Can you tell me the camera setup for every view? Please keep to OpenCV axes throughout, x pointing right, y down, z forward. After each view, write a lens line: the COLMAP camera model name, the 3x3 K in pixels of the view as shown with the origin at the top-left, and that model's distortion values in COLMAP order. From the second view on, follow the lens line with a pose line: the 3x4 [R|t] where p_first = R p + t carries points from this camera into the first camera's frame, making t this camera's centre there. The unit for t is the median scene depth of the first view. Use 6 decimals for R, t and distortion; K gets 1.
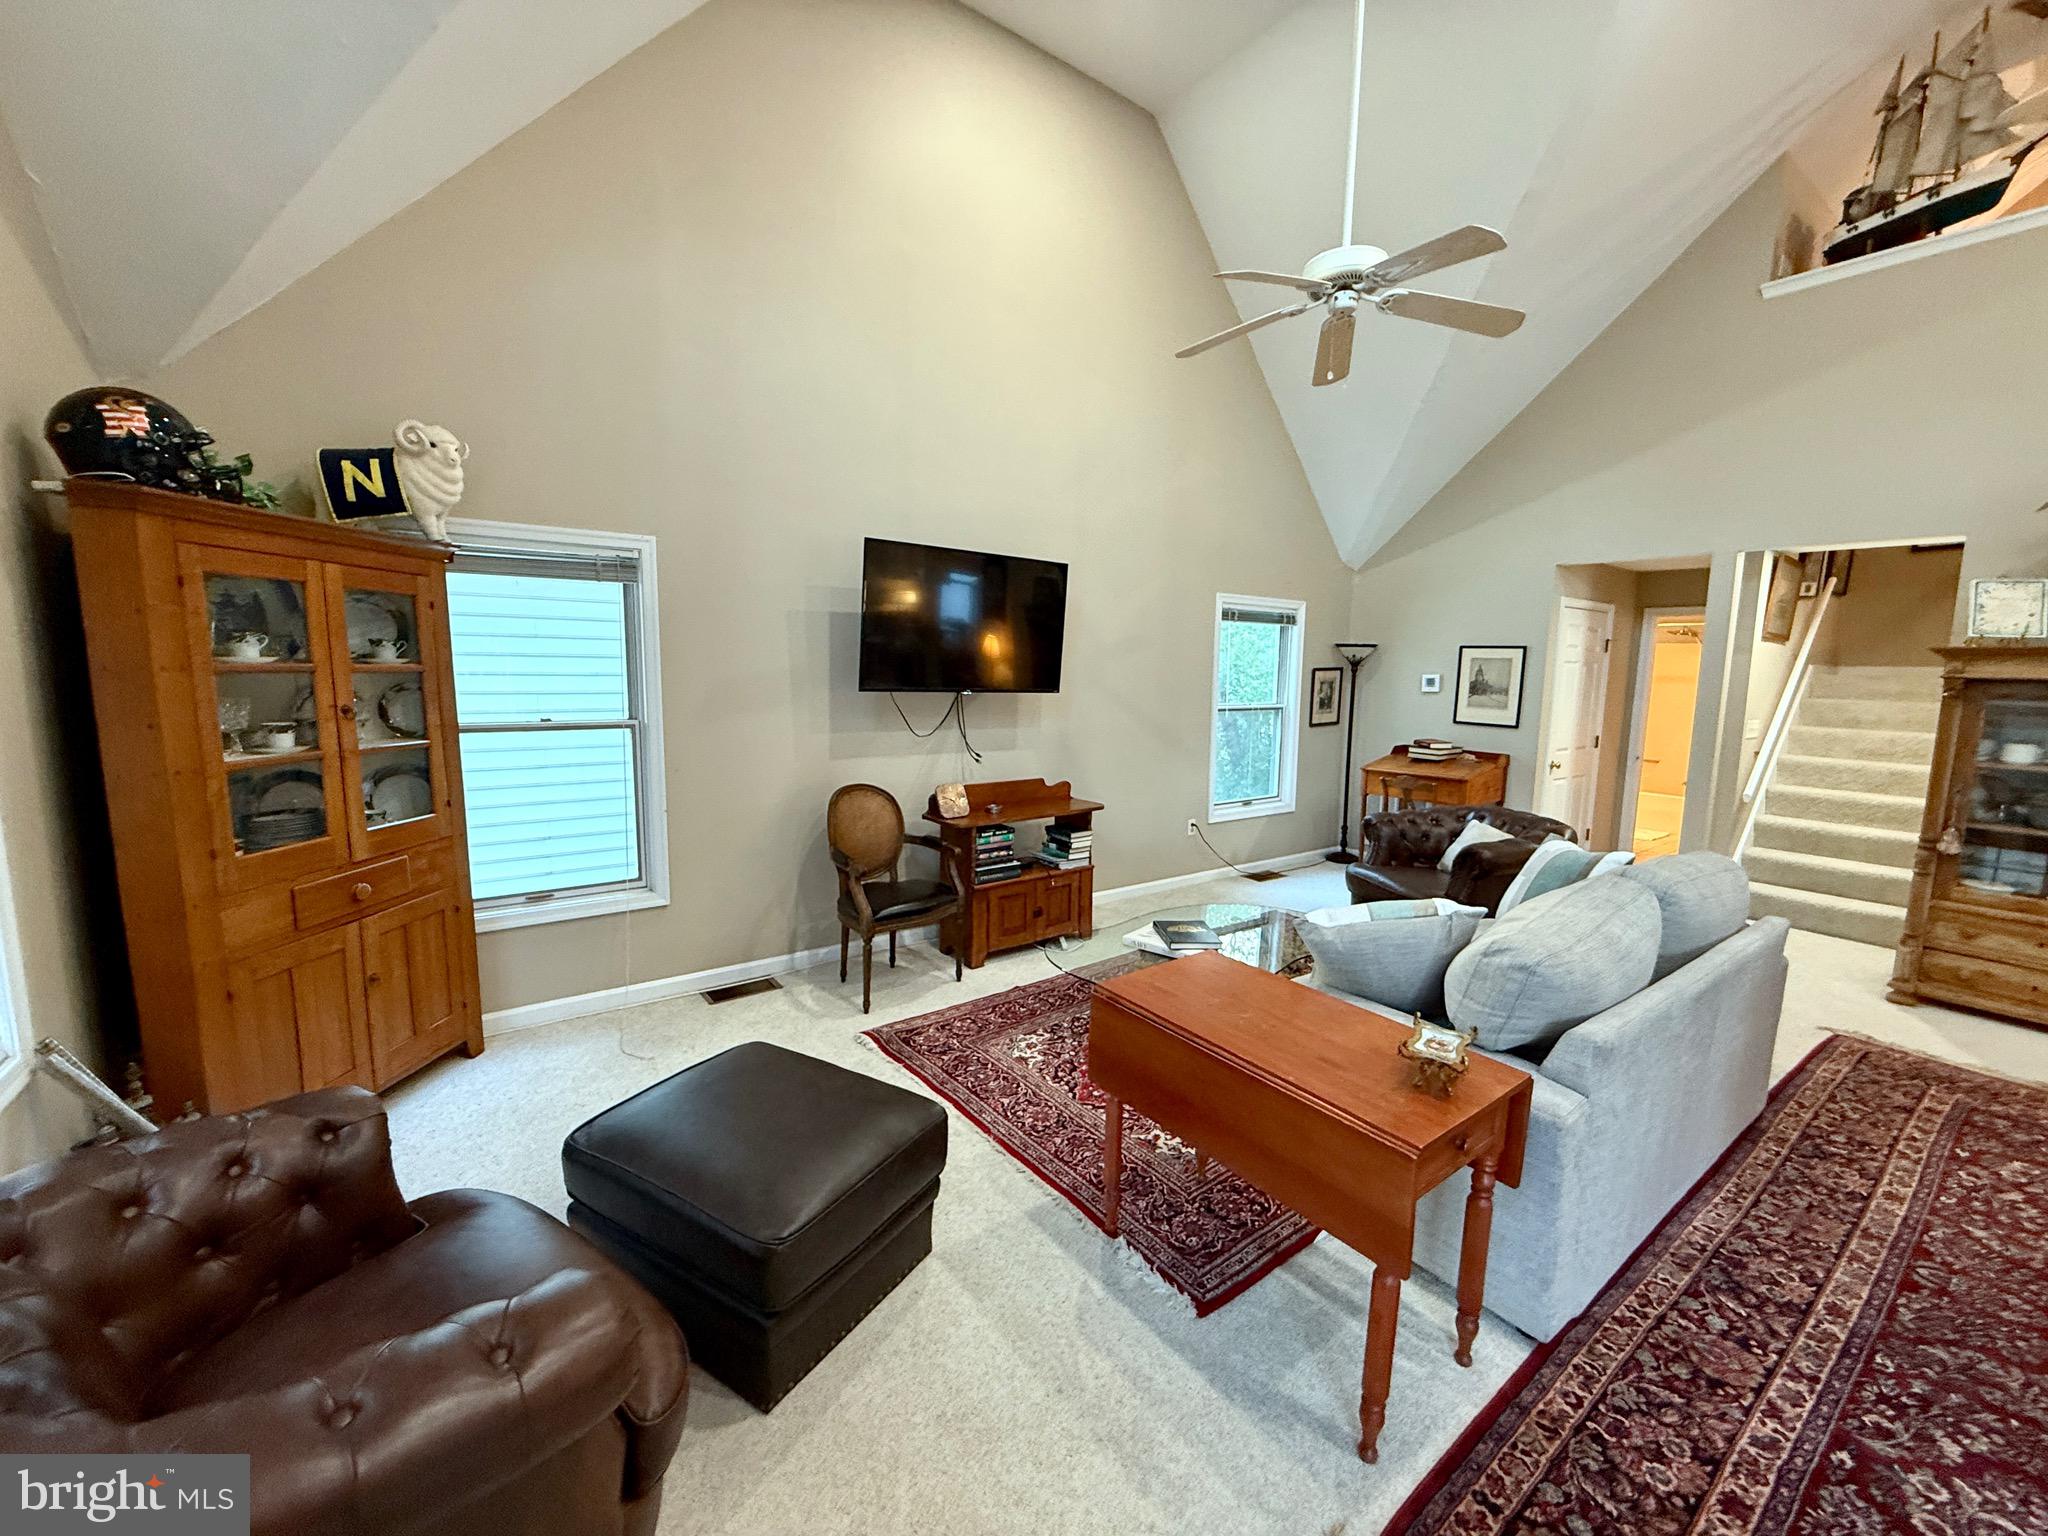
lens RADIAL K [[814.9, 0, 1027.7], [0, 814.9, 777.4], [0, 0, 1]] dist [-0.000845, -0.000235]
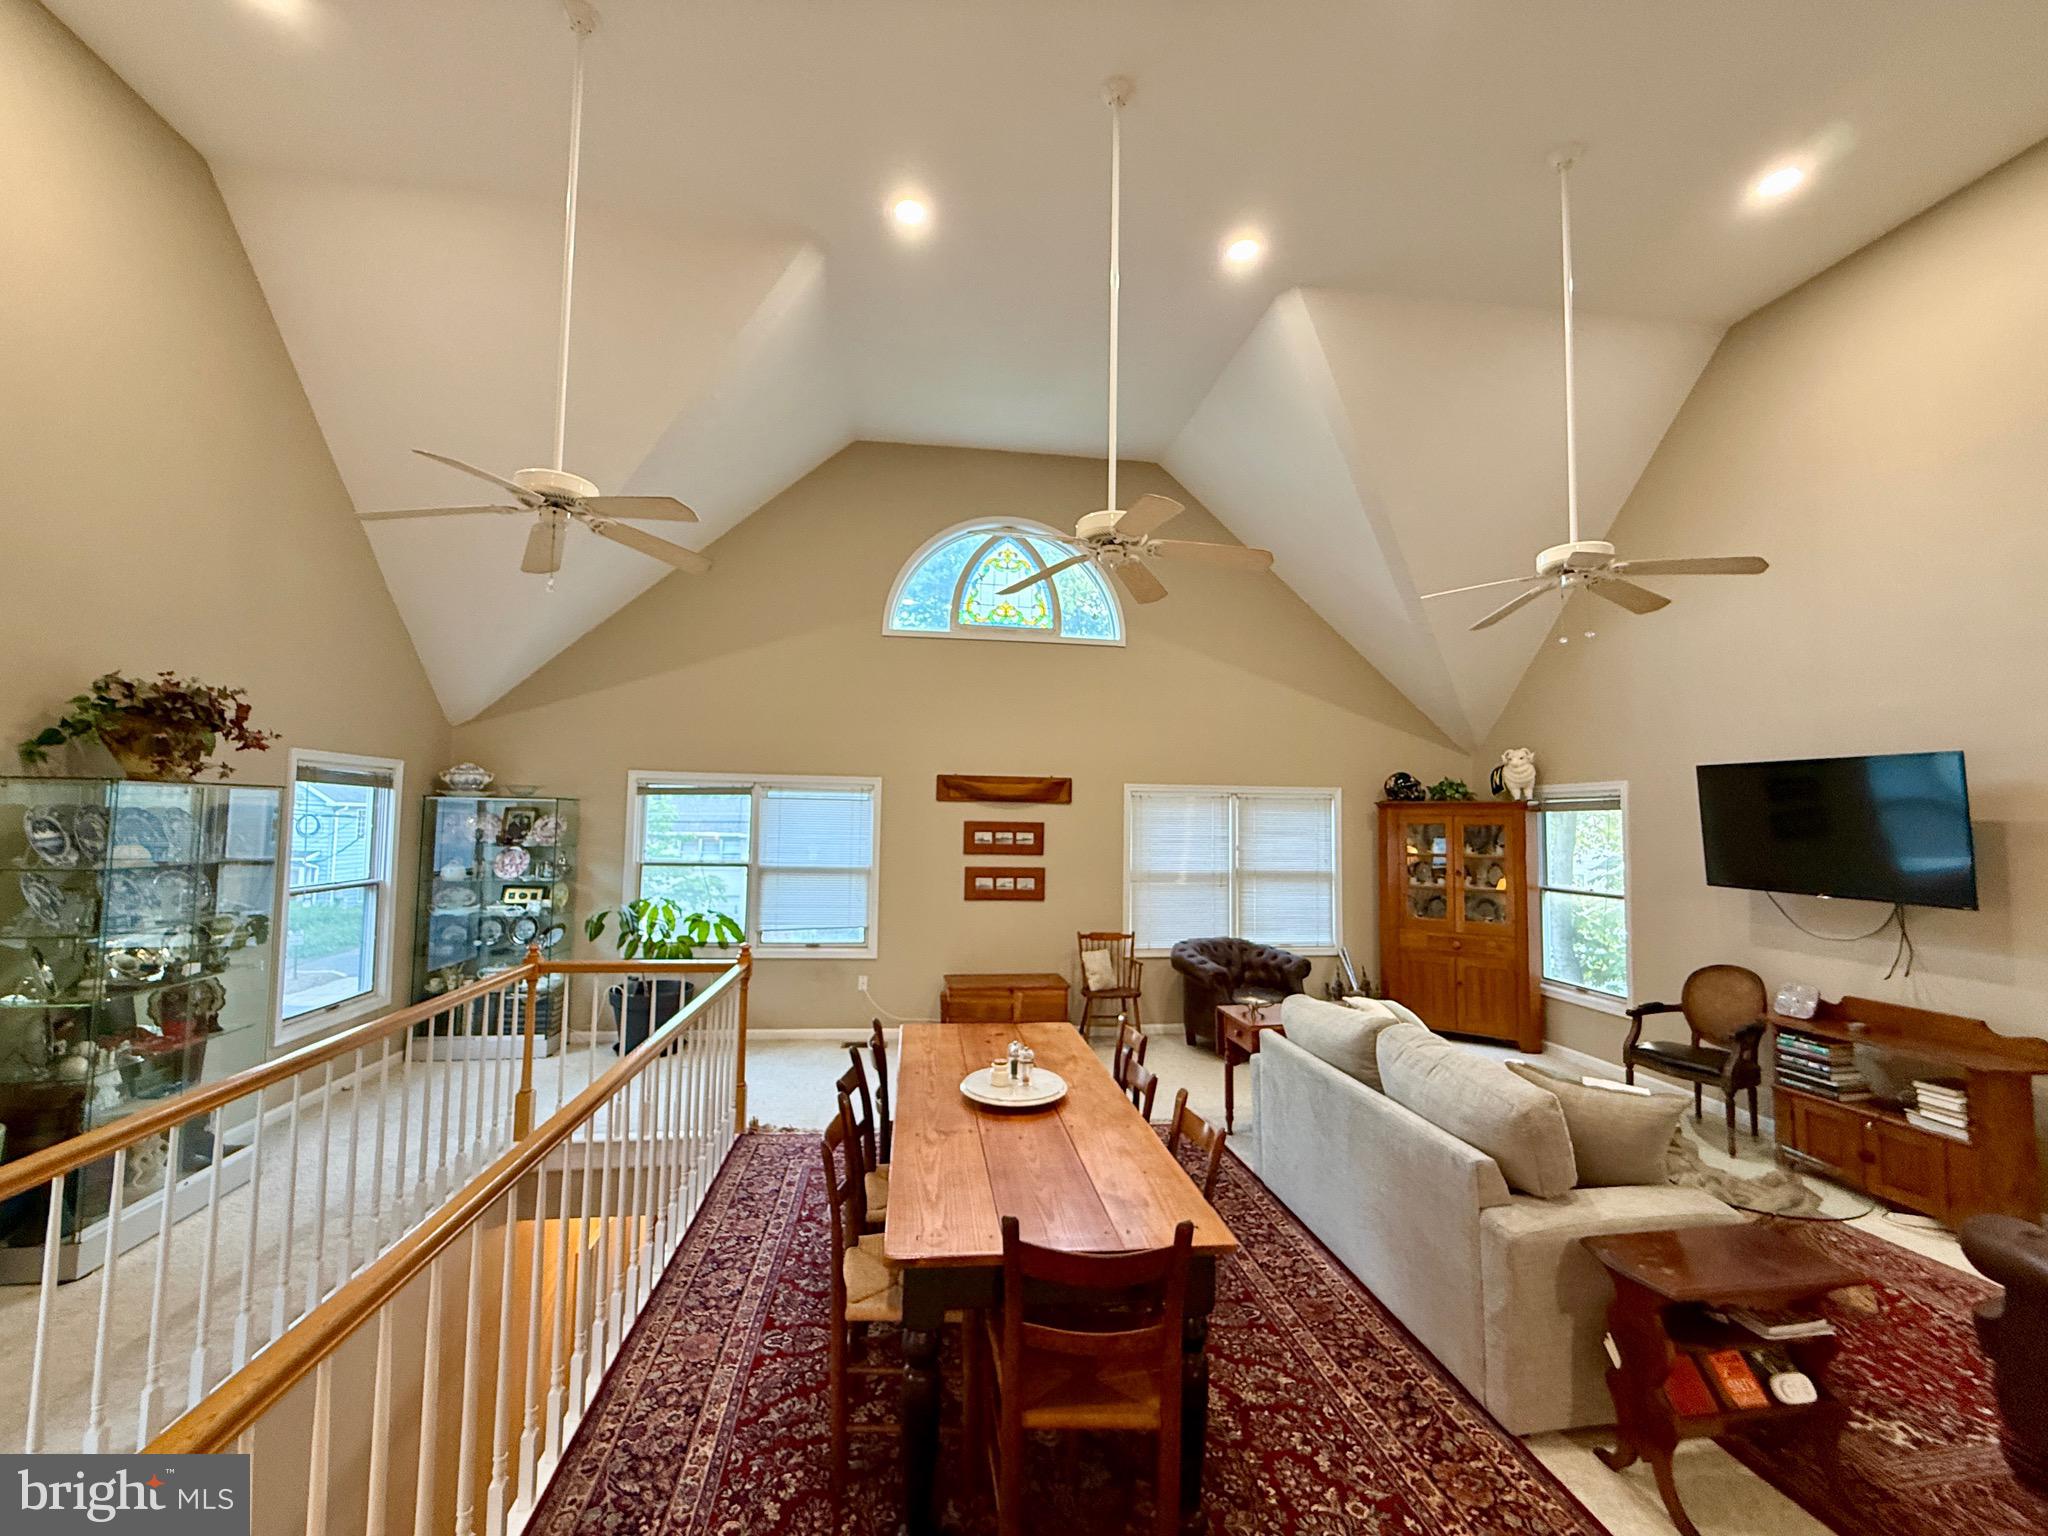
lens RADIAL K [[814.9, 0, 1023.3], [0, 814.9, 770.8], [0, 0, 1]] dist [-0.000845, -0.000235]
pose [[-0.472279, -0.071834, -0.878517, 1.884881], [-0.137258, 0.990509, -0.007203, -0.171213], [0.870697, 0.117182, -0.477656, 0.888211]]
